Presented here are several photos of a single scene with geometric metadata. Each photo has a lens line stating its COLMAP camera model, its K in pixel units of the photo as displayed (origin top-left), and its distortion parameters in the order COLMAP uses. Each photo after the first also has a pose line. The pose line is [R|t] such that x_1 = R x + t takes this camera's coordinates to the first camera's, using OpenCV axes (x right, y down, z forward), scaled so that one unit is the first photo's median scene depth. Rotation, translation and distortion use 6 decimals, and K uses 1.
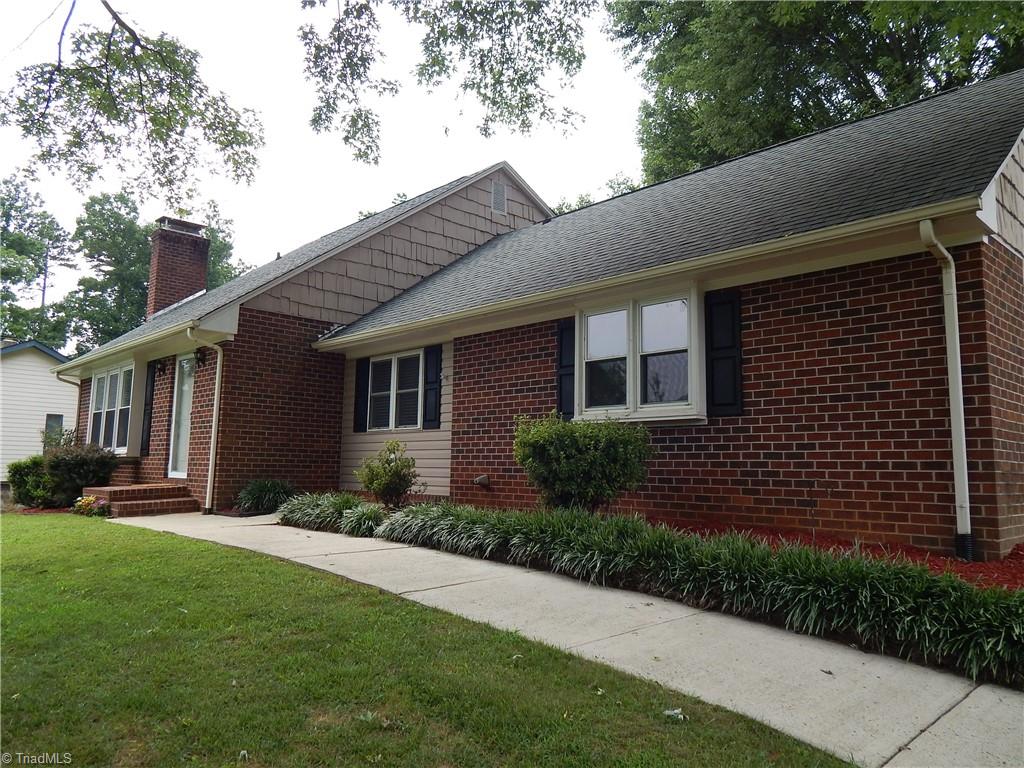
lens RADIAL K [[743.2, 0, 513.7], [0, 743.2, 380.3], [0, 0, 1]] dist [0.009224, -0.024558]
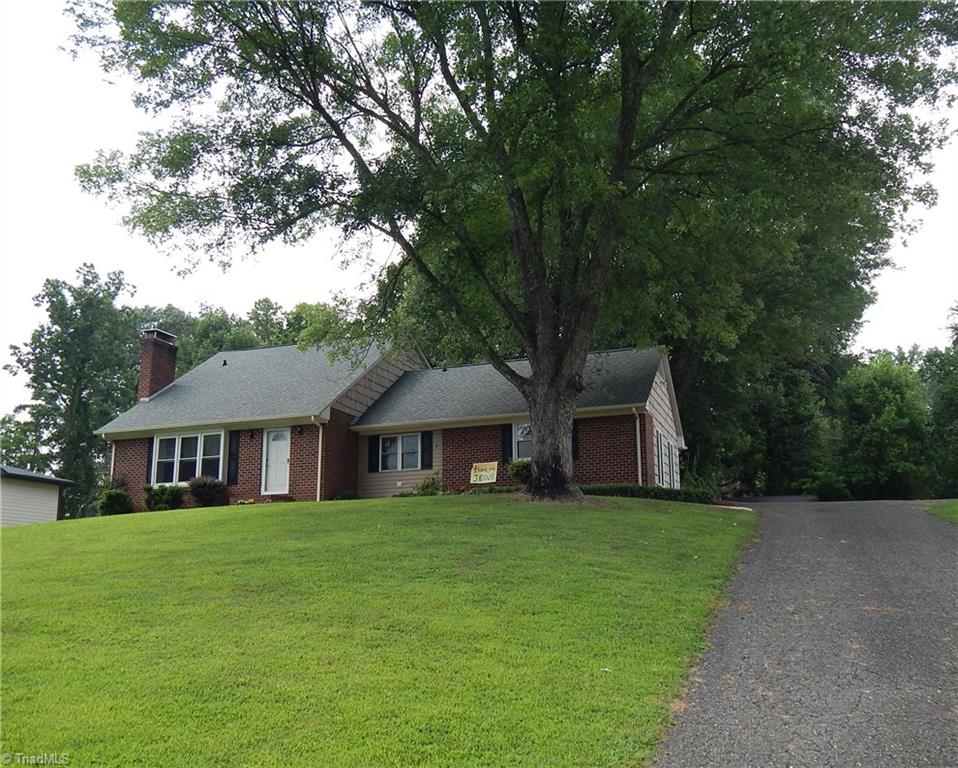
lens RADIAL K [[861.9, 0, 530.1], [0, 861.9, 448.7], [0, 0, 1]] dist [-0.006682, -0.000110]
pose [[0.882930, 0.047296, 0.467116, -1.043915], [-0.028168, 0.998457, -0.047854, 0.119629], [-0.468659, 0.029094, 0.882900, -1.403384]]
